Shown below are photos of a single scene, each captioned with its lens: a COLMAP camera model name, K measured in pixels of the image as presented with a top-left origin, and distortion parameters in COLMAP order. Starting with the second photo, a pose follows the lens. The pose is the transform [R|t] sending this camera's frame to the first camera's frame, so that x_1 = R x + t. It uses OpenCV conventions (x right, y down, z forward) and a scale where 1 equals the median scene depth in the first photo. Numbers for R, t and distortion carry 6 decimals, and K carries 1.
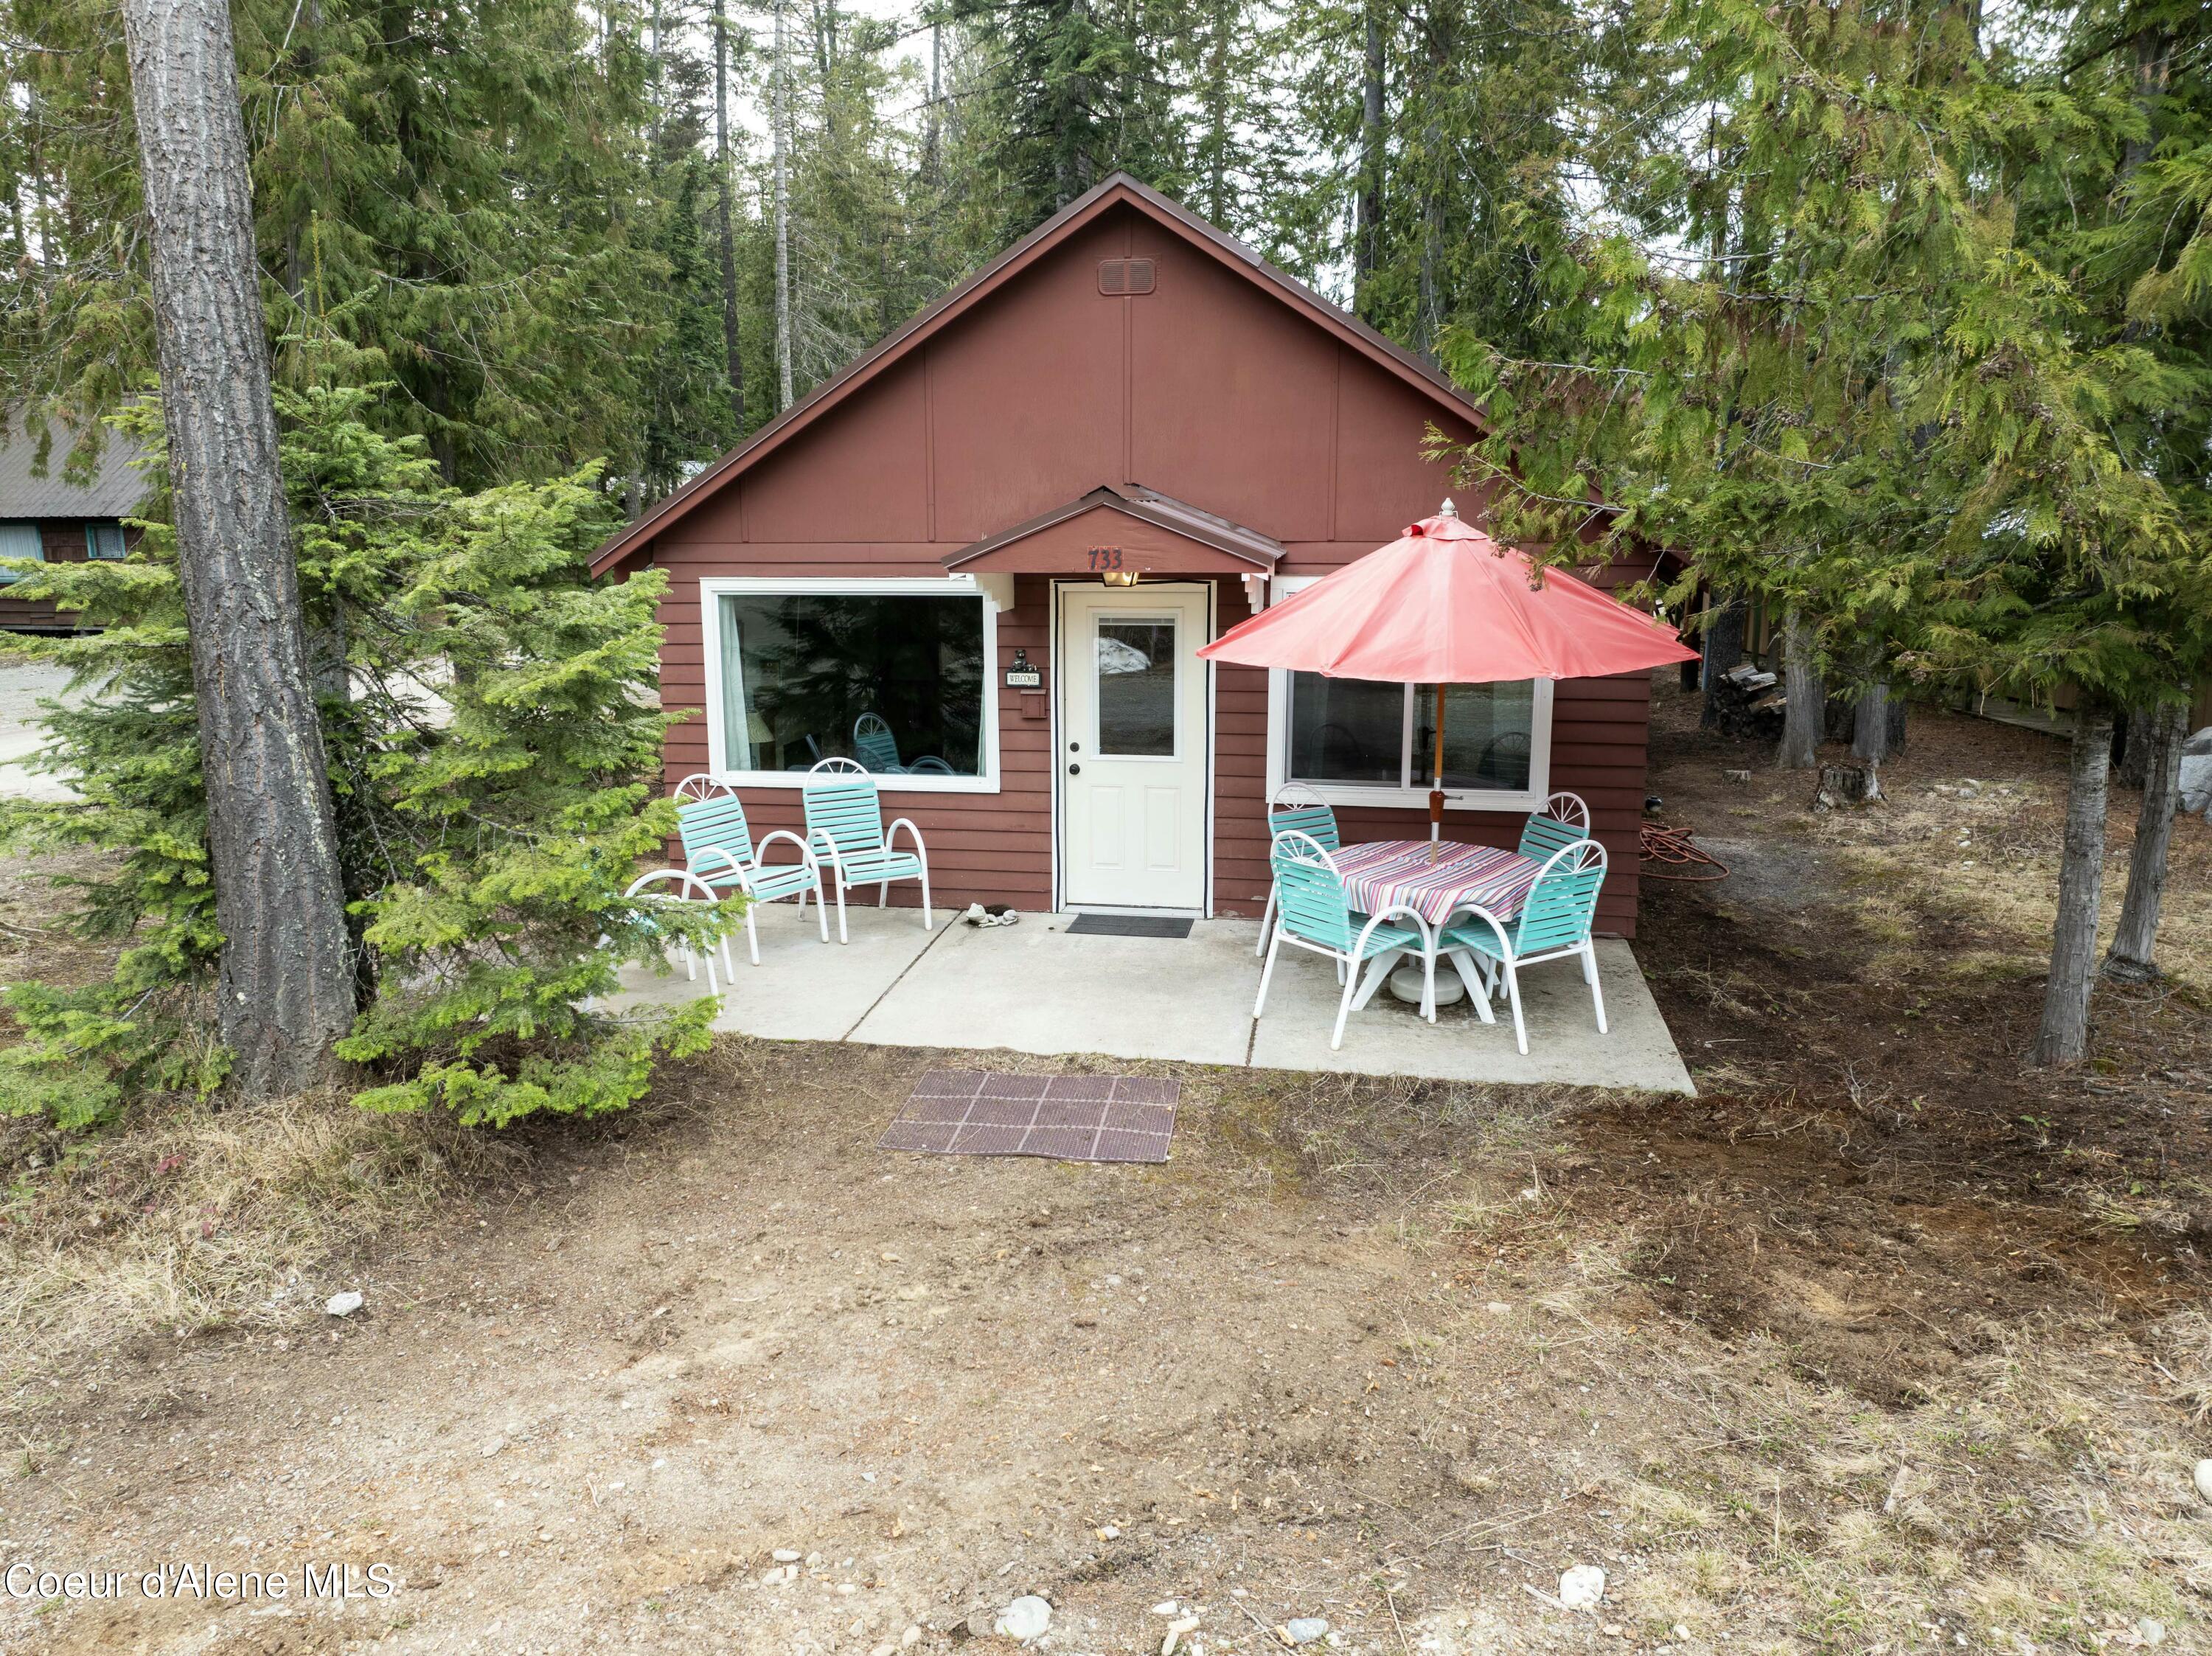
lens RADIAL K [[1567.0, 0, 1108.8], [0, 1567.0, 822.9], [0, 0, 1]] dist [-0.034159, 0.006415]
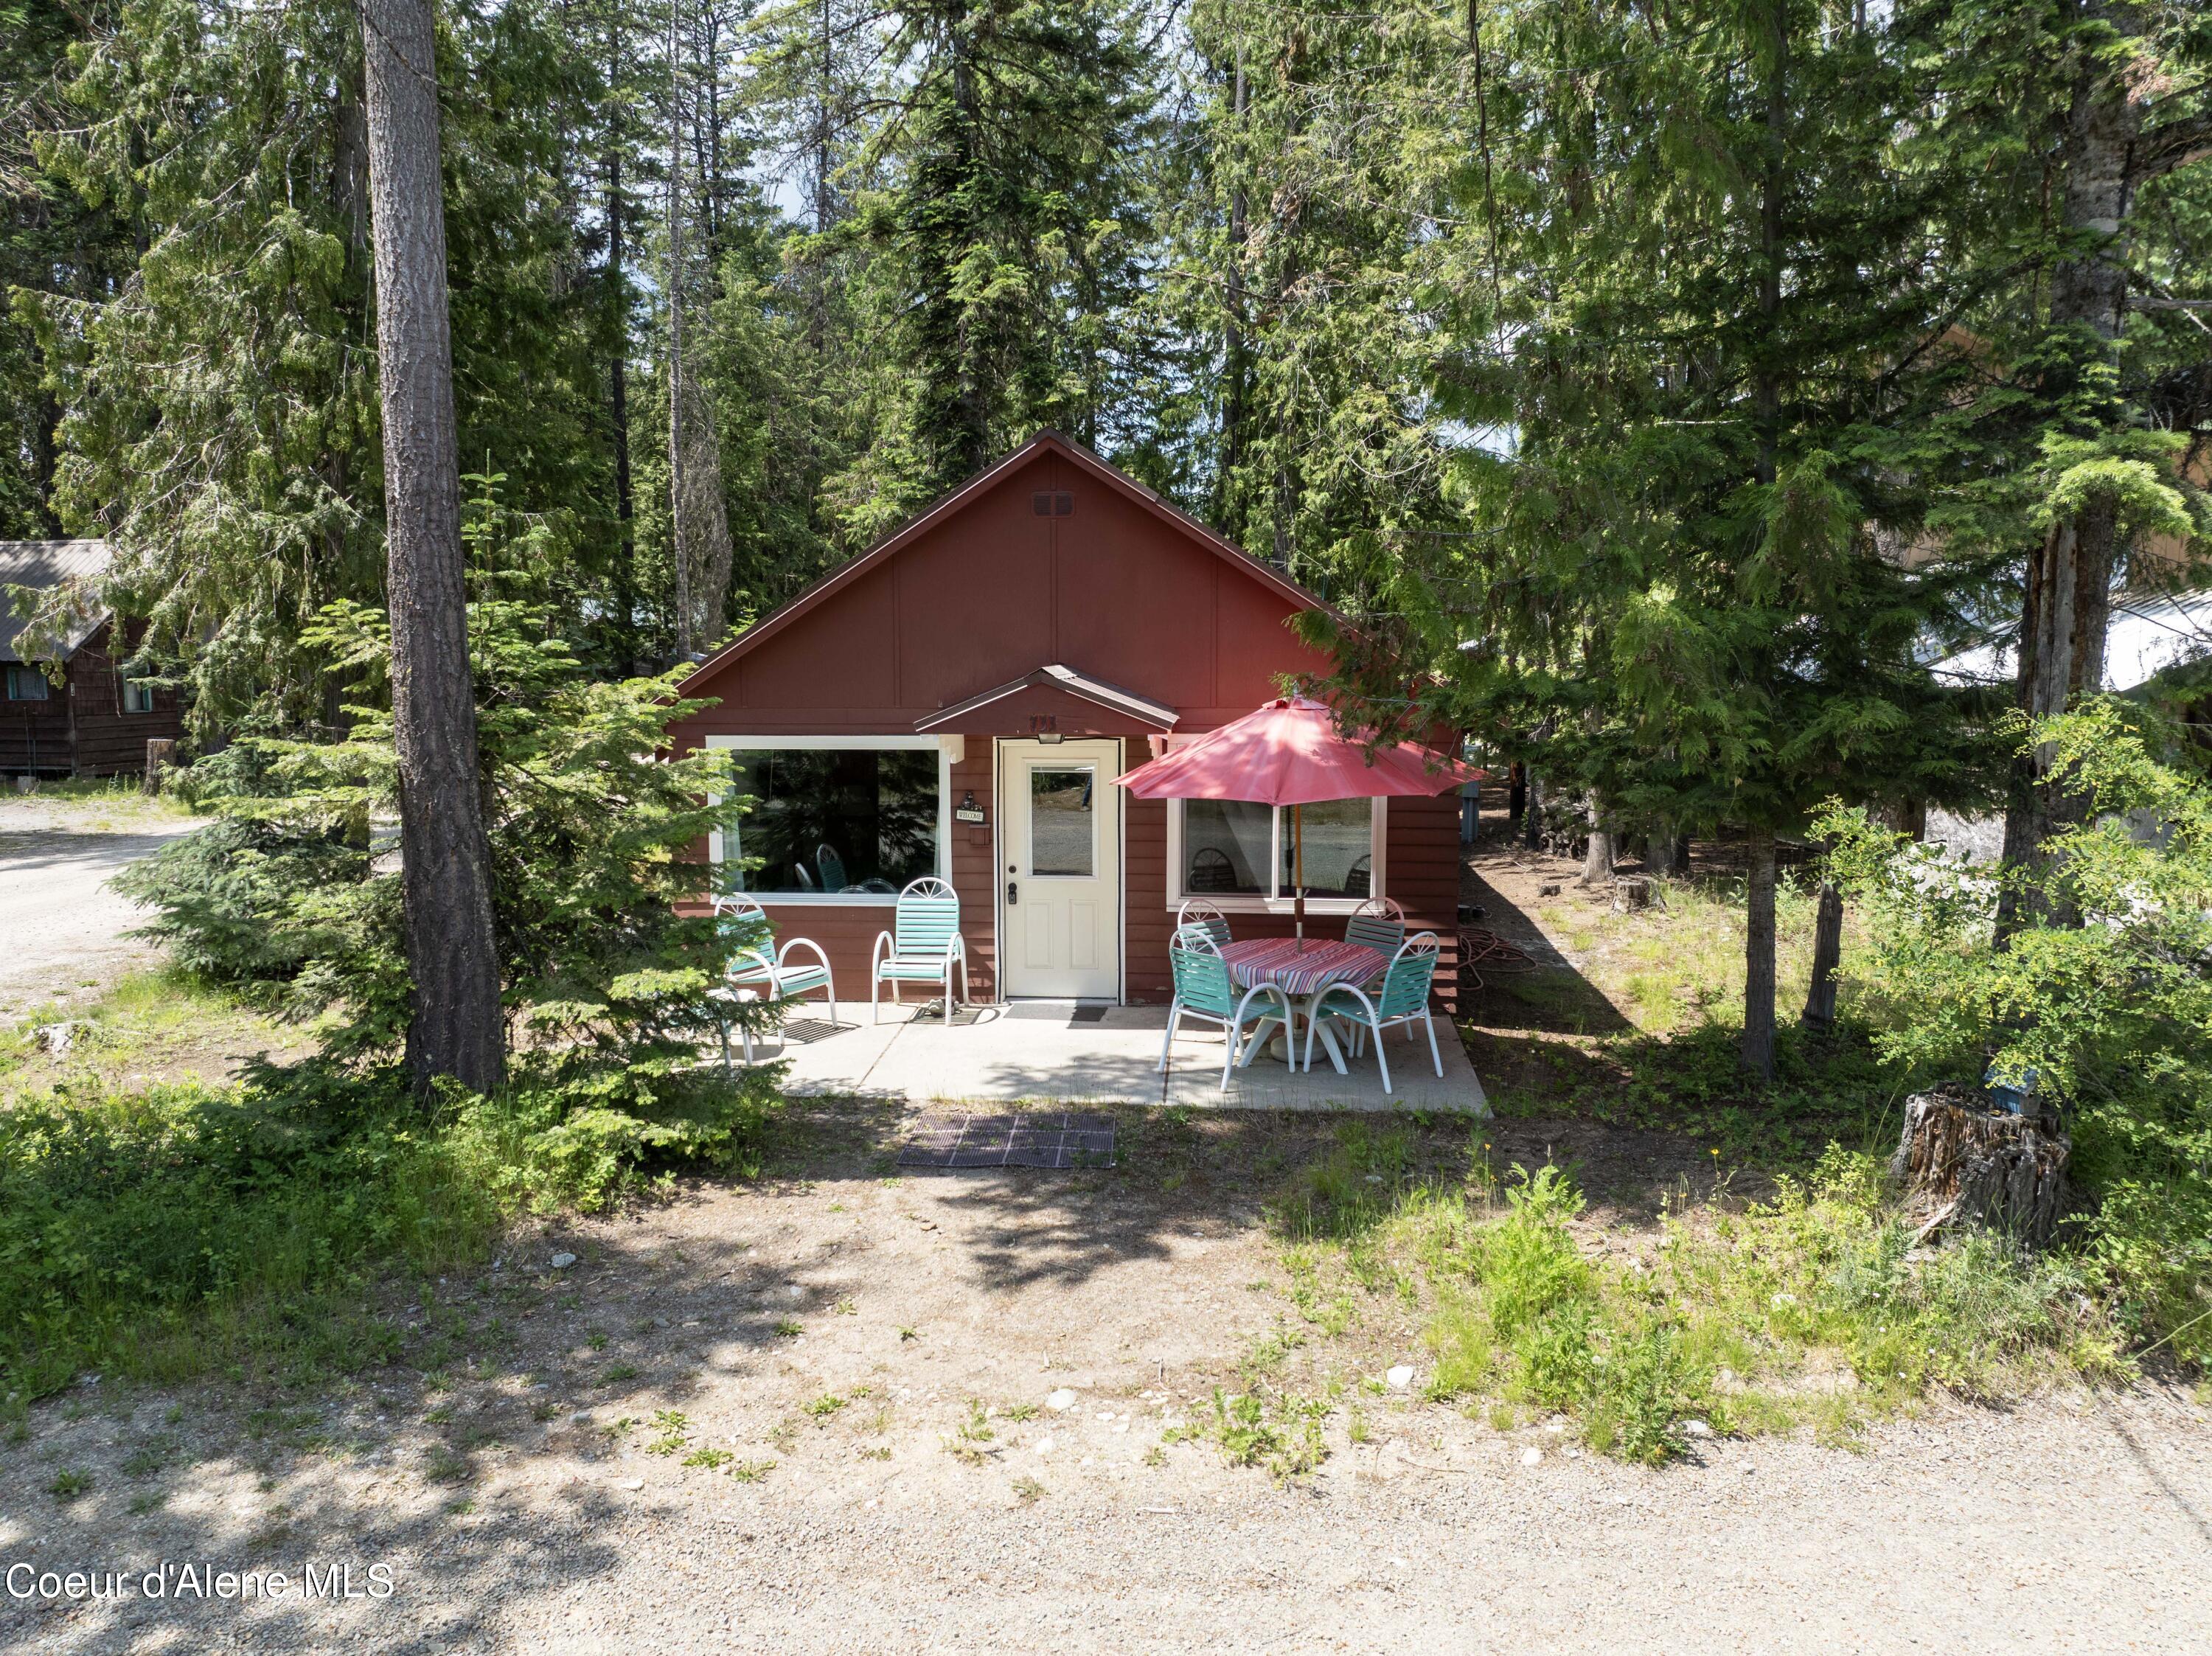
lens RADIAL K [[1567.0, 0, 1108.8], [0, 1567.0, 822.9], [0, 0, 1]] dist [-0.034159, 0.006415]
pose [[0.996390, -0.008181, 0.084494, -0.053389], [0.015186, 0.996467, -0.082595, 0.019512], [-0.083519, 0.083580, 0.992995, -0.261873]]
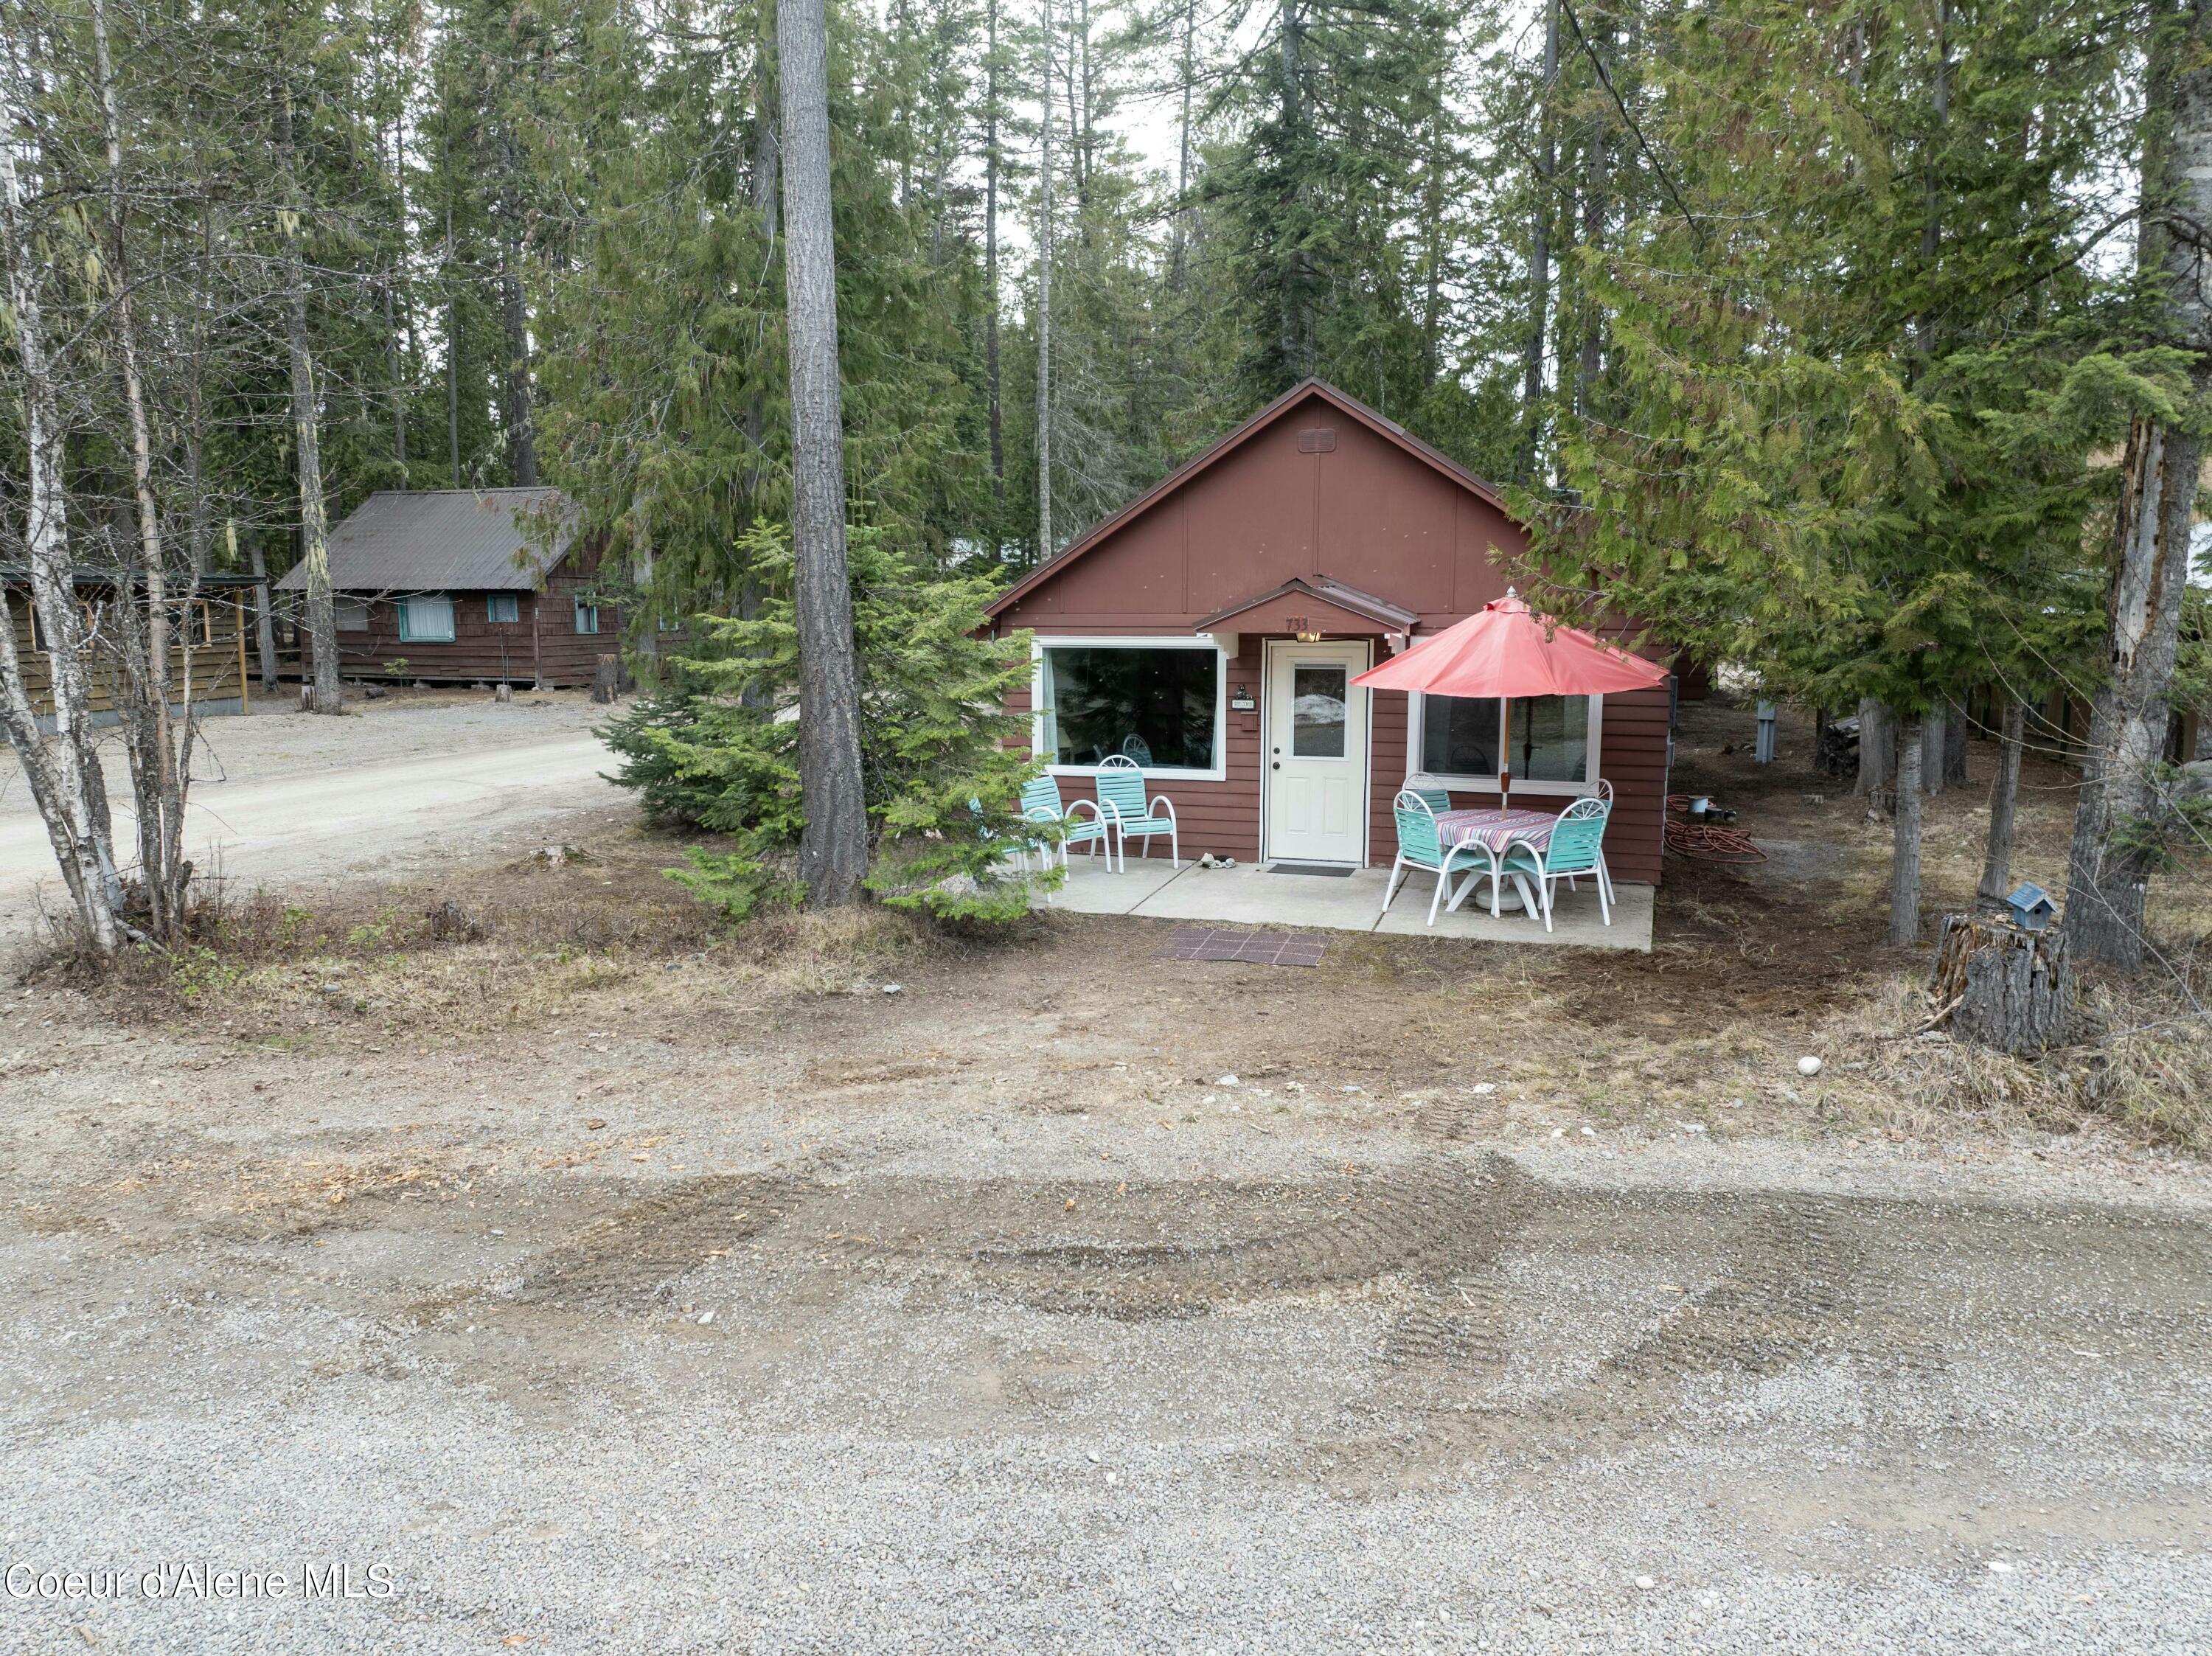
lens RADIAL K [[1556.5, 0, 1106.0], [0, 1556.5, 828.0], [0, 0, 1]] dist [0.003955, -0.059736]
pose [[0.989088, 0.022298, -0.145630, 0.036583], [-0.028217, 0.998852, -0.038704, 0.091329], [0.144599, 0.042390, 0.988582, -0.506805]]
